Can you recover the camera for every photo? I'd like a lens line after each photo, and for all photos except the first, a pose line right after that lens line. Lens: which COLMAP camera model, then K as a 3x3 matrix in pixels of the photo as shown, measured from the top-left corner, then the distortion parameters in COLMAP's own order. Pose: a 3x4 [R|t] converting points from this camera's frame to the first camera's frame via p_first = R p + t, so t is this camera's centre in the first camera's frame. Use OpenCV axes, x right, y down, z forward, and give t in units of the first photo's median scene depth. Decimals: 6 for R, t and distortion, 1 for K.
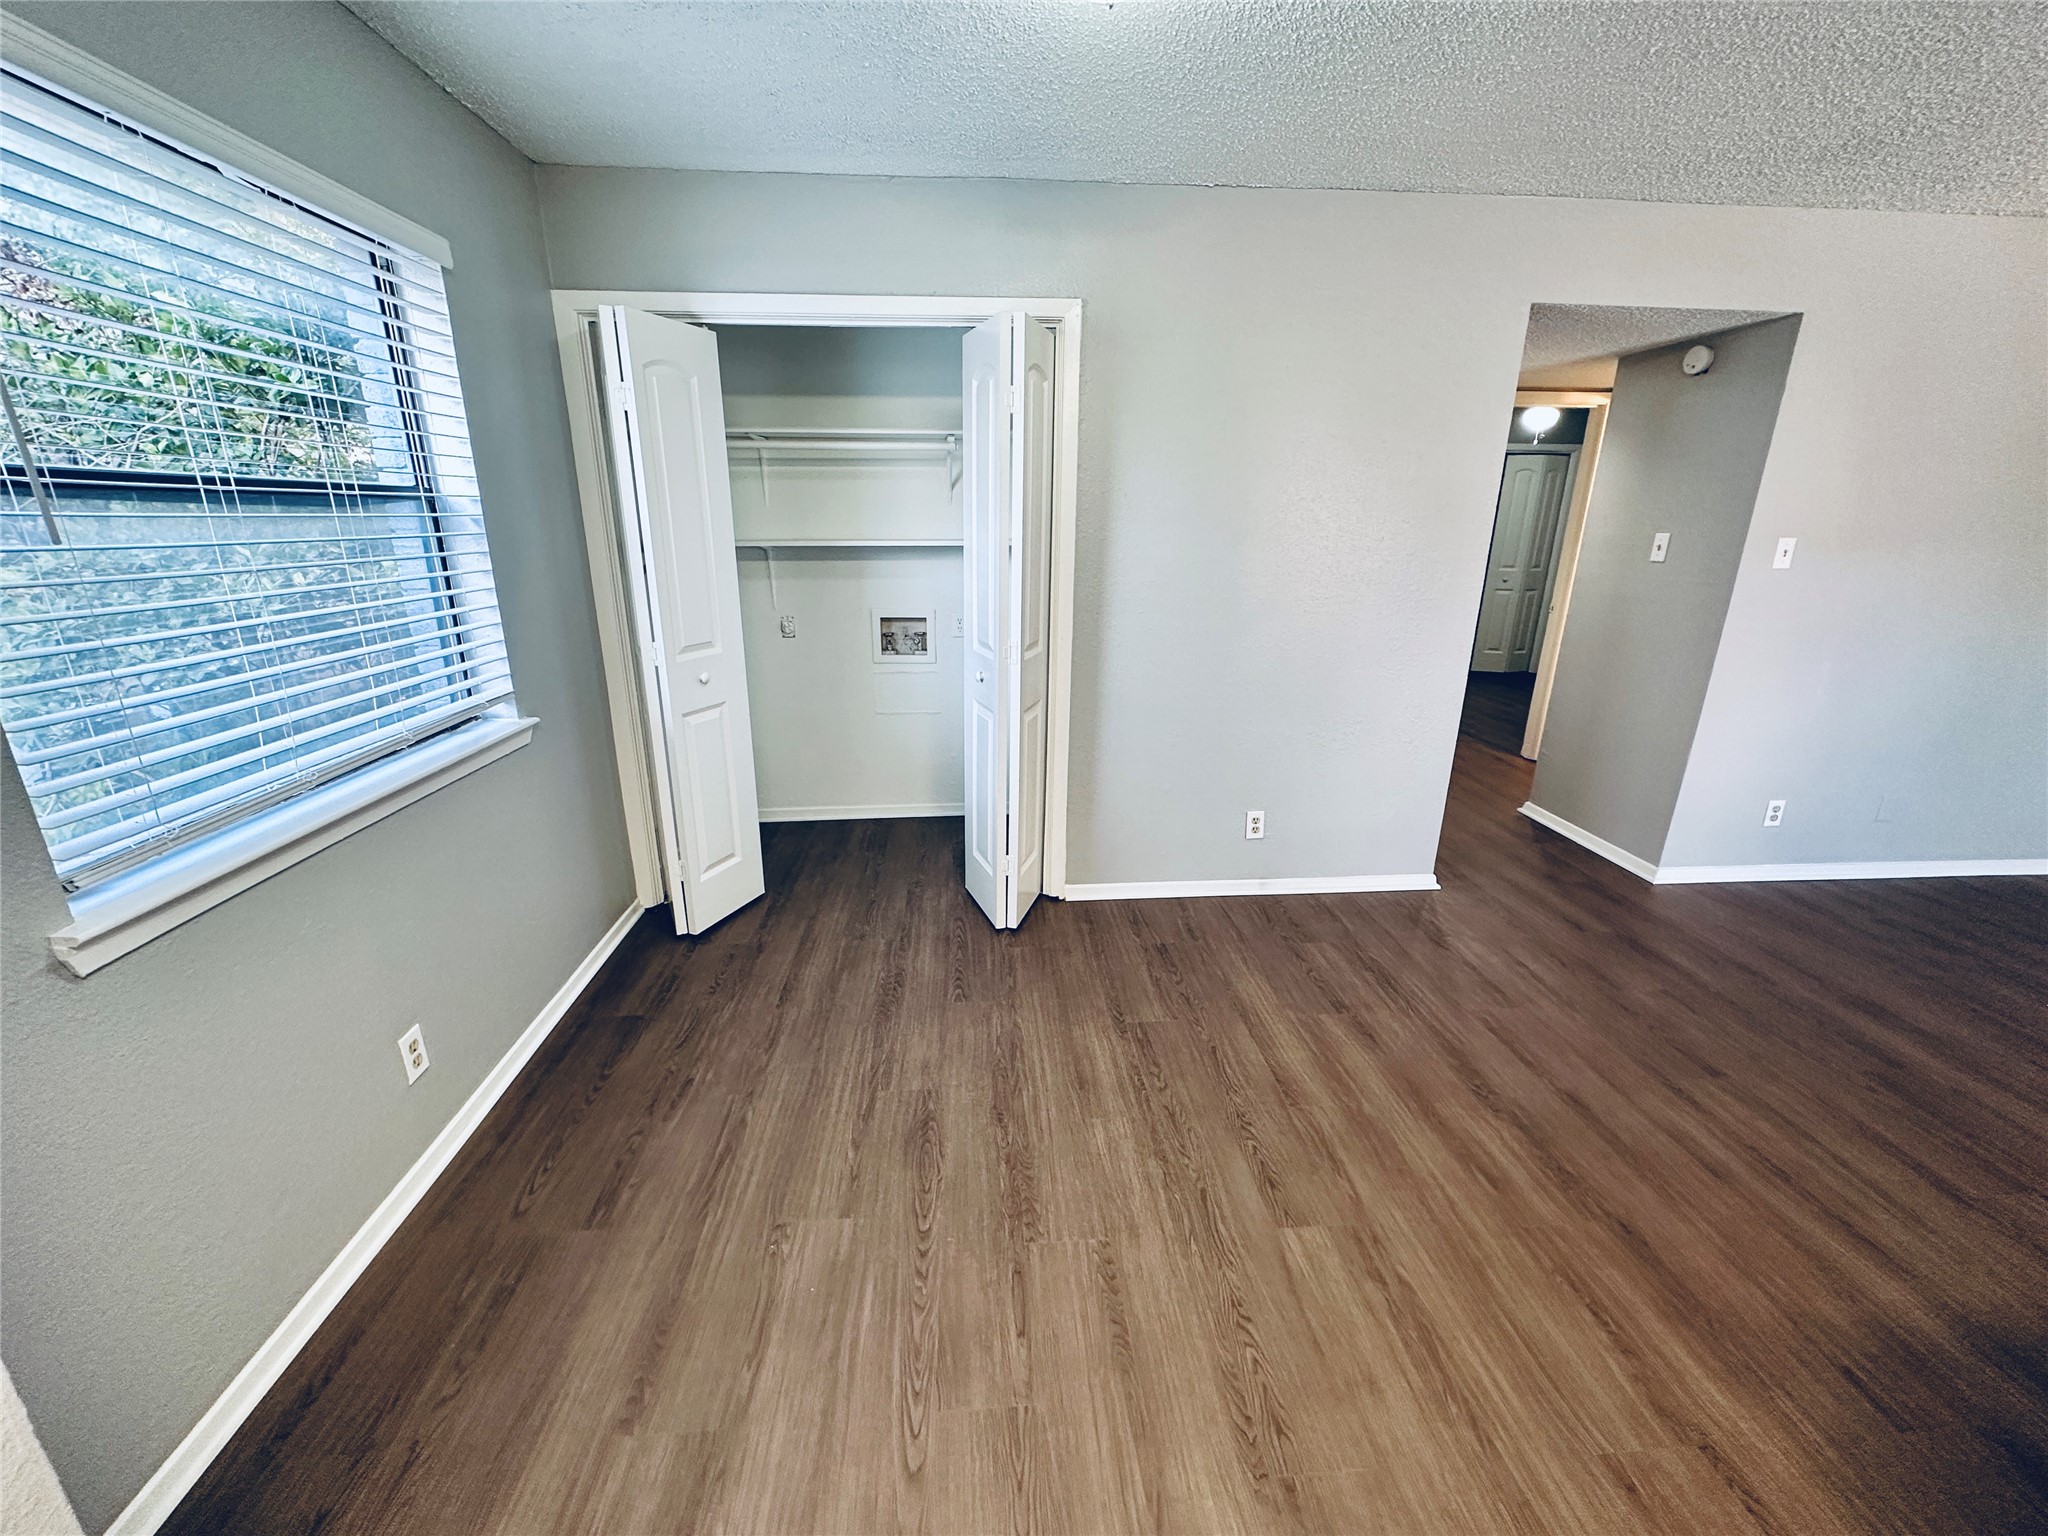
lens RADIAL K [[821.5, 0, 1021.9], [0, 821.5, 766.9], [0, 0, 1]] dist [-0.002053, -0.000363]
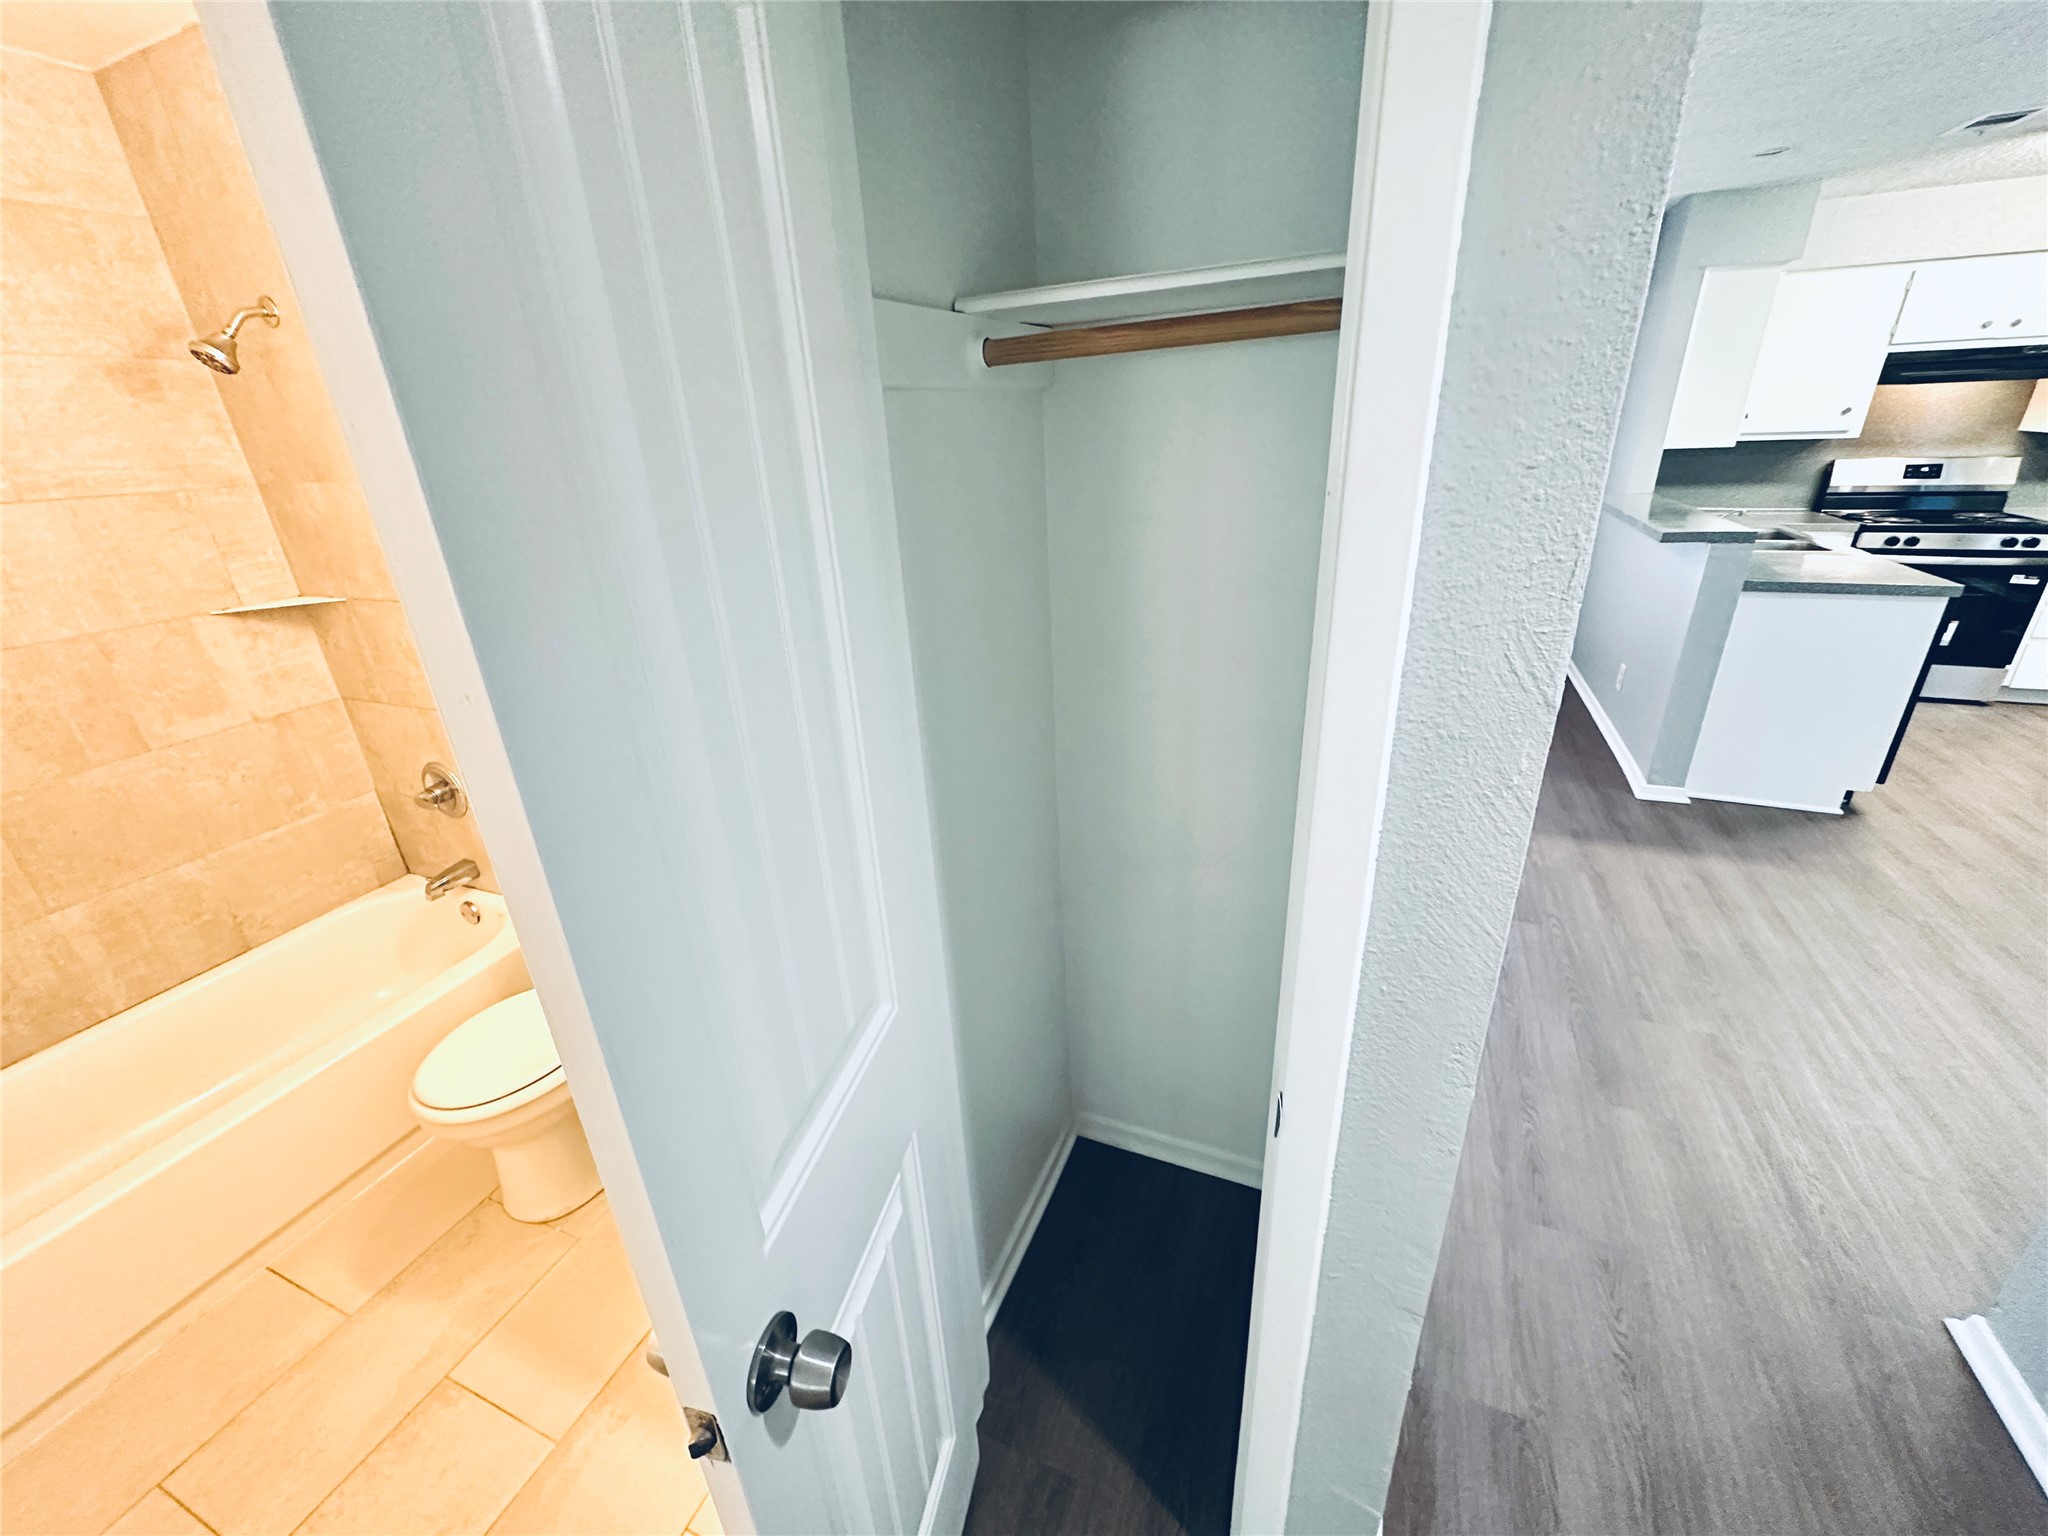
lens RADIAL K [[821.5, 0, 1028.9], [0, 821.5, 772.6], [0, 0, 1]] dist [-0.002053, -0.000363]
pose [[-0.887694, -0.152439, 0.434466, 1.424468], [0.169398, 0.769294, 0.616029, -0.796172], [-0.428139, 0.620443, -0.657075, 2.344197]]
